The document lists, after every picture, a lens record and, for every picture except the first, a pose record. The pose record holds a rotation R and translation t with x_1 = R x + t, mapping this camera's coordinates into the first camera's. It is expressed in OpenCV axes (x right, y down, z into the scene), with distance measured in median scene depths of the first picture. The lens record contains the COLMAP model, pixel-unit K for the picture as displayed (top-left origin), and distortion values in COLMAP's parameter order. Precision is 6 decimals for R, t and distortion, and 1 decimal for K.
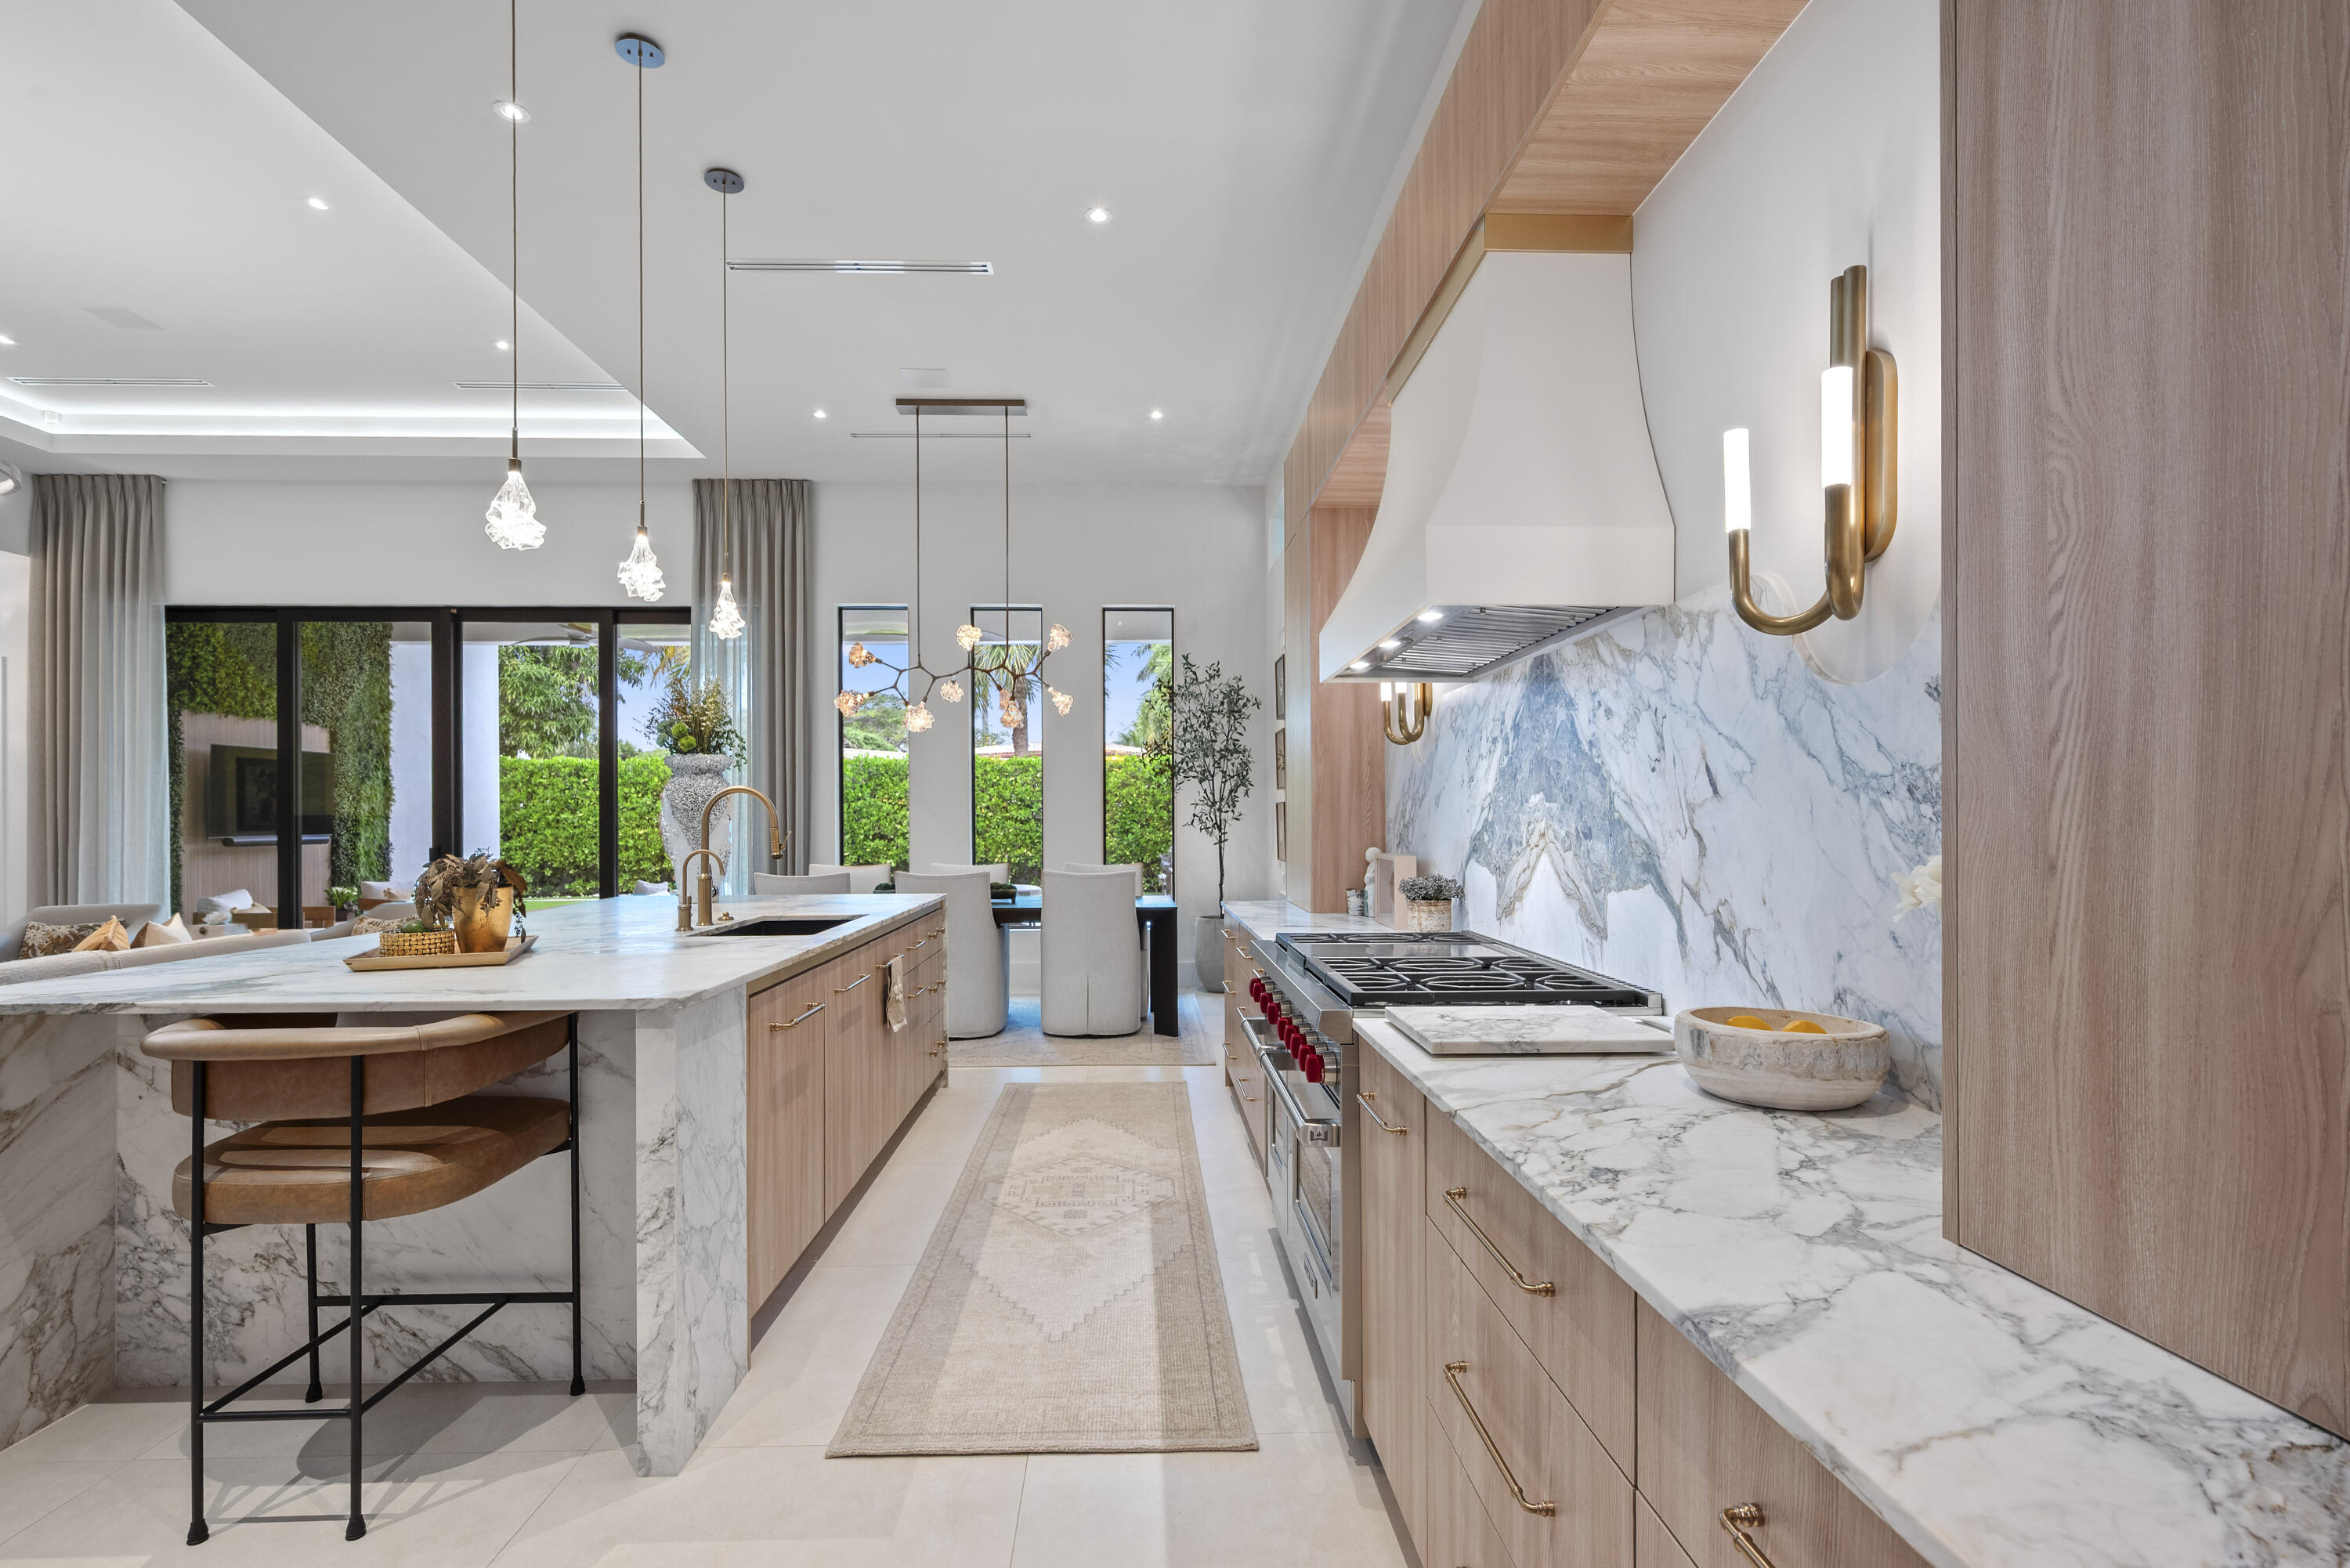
lens RADIAL K [[1081.0, 0, 1168.9], [0, 1081.0, 826.2], [0, 0, 1]] dist [-0.003003, 0.000145]
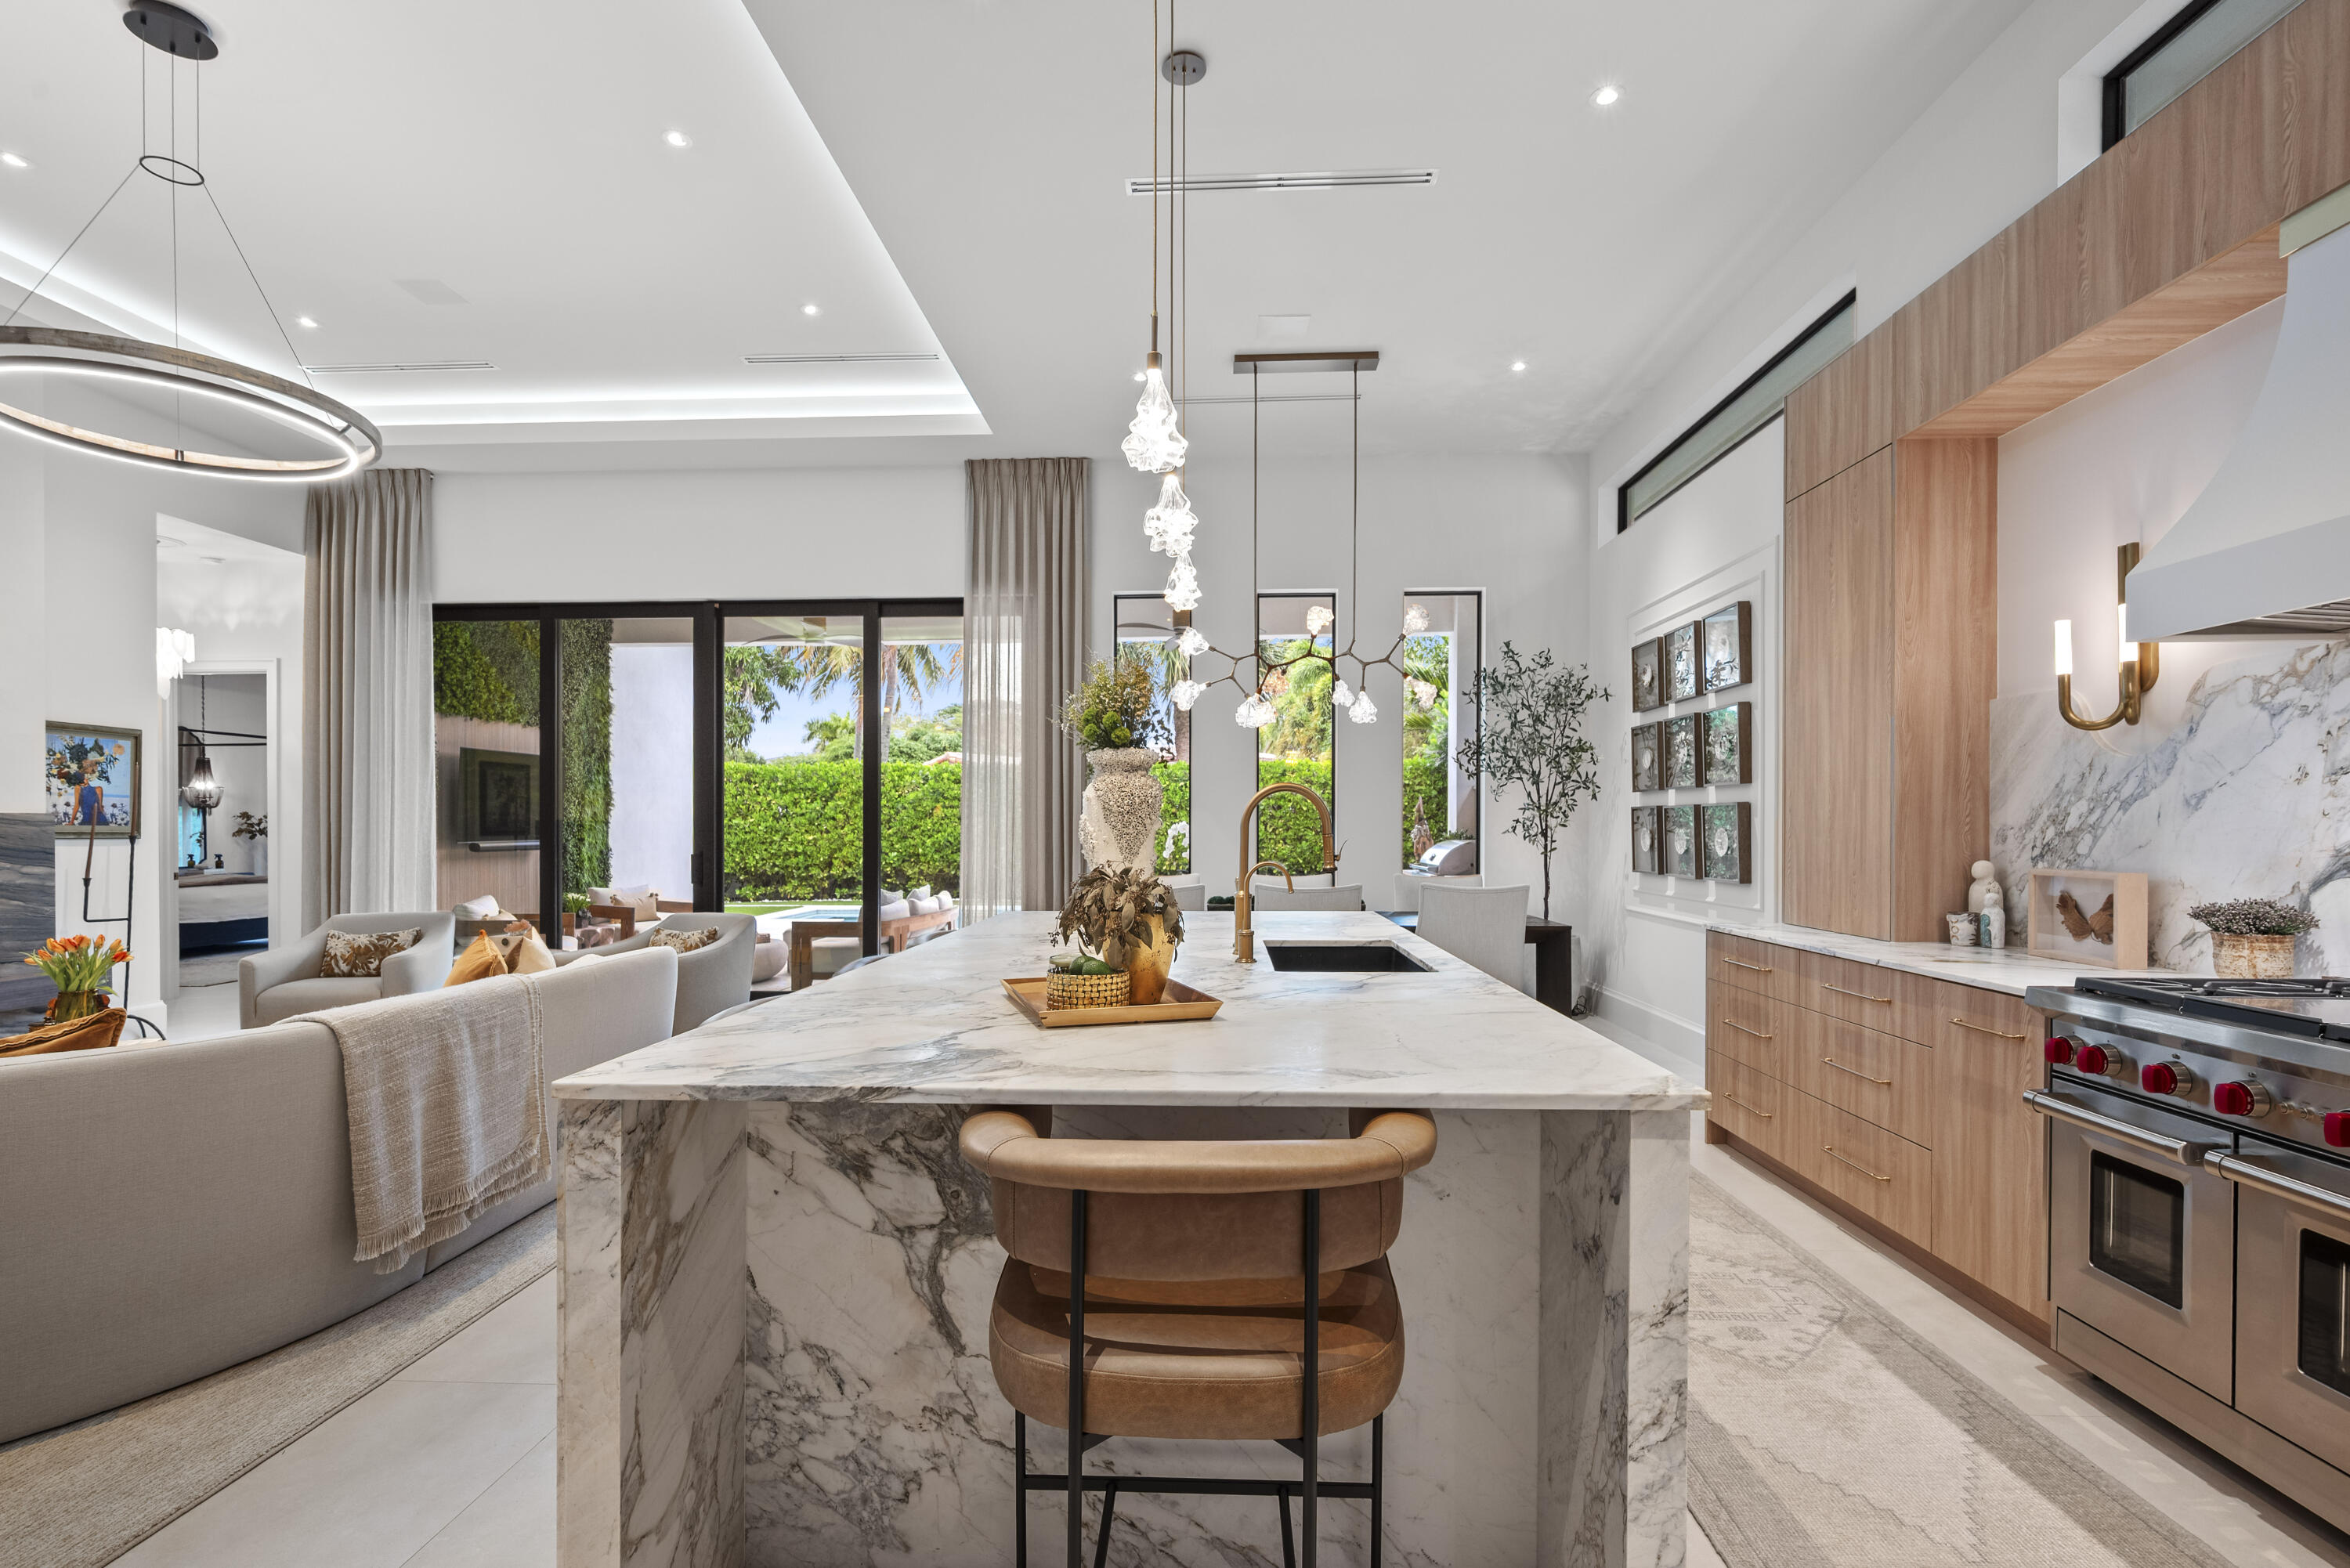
lens RADIAL K [[1084.1, 0, 1172.0], [0, 1084.1, 835.0], [0, 0, 1]] dist [-0.002493, -0.000078]
pose [[0.996668, 0.002649, -0.081522, -0.230522], [-0.002501, 0.999995, 0.001923, 0.000184], [0.081526, -0.001713, 0.996670, 0.101007]]
